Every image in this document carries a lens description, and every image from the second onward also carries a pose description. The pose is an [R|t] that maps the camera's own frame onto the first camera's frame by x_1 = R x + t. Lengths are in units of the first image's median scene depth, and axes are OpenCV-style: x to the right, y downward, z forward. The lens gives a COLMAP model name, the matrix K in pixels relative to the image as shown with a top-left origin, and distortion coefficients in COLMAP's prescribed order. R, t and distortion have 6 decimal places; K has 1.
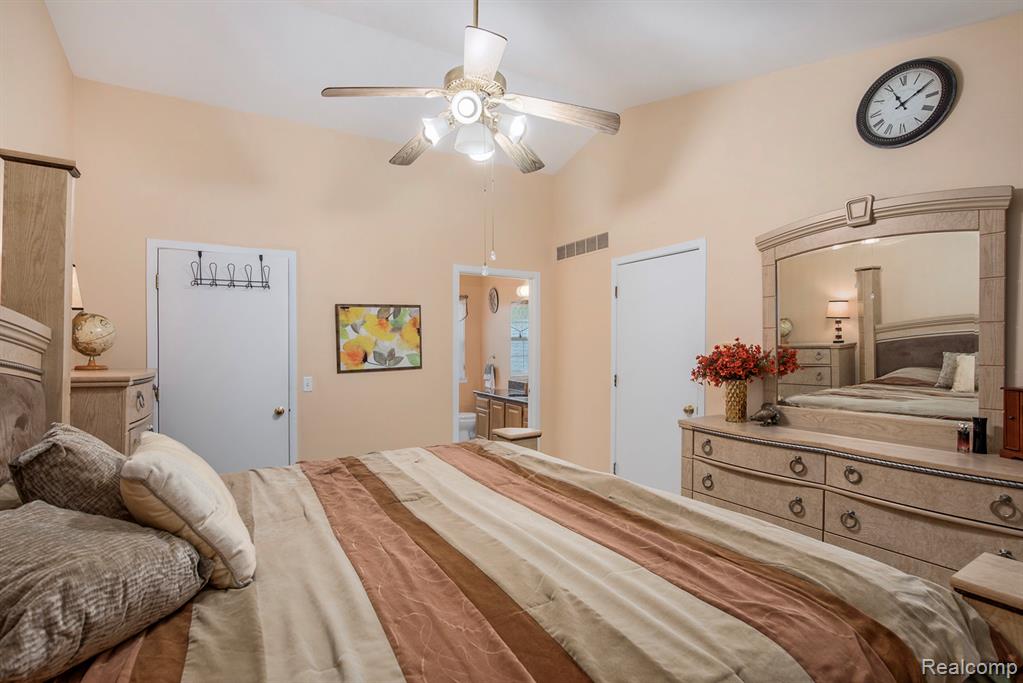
lens RADIAL K [[477.1, 0, 507.9], [0, 477.1, 344.0], [0, 0, 1]] dist [-0.022808, 0.003127]
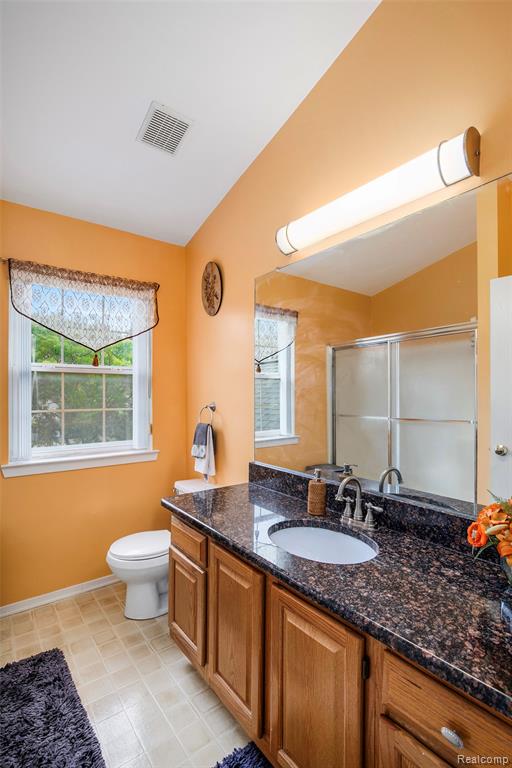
lens RADIAL K [[358.2, 0, 257.1], [0, 358.2, 388.0], [0, 0, 1]] dist [-0.022808, 0.003127]
pose [[0.991881, -0.001132, 0.127167, -0.031189], [0.001966, 0.999977, -0.006427, 0.009686], [-0.127157, 0.006625, 0.991861, 0.648158]]
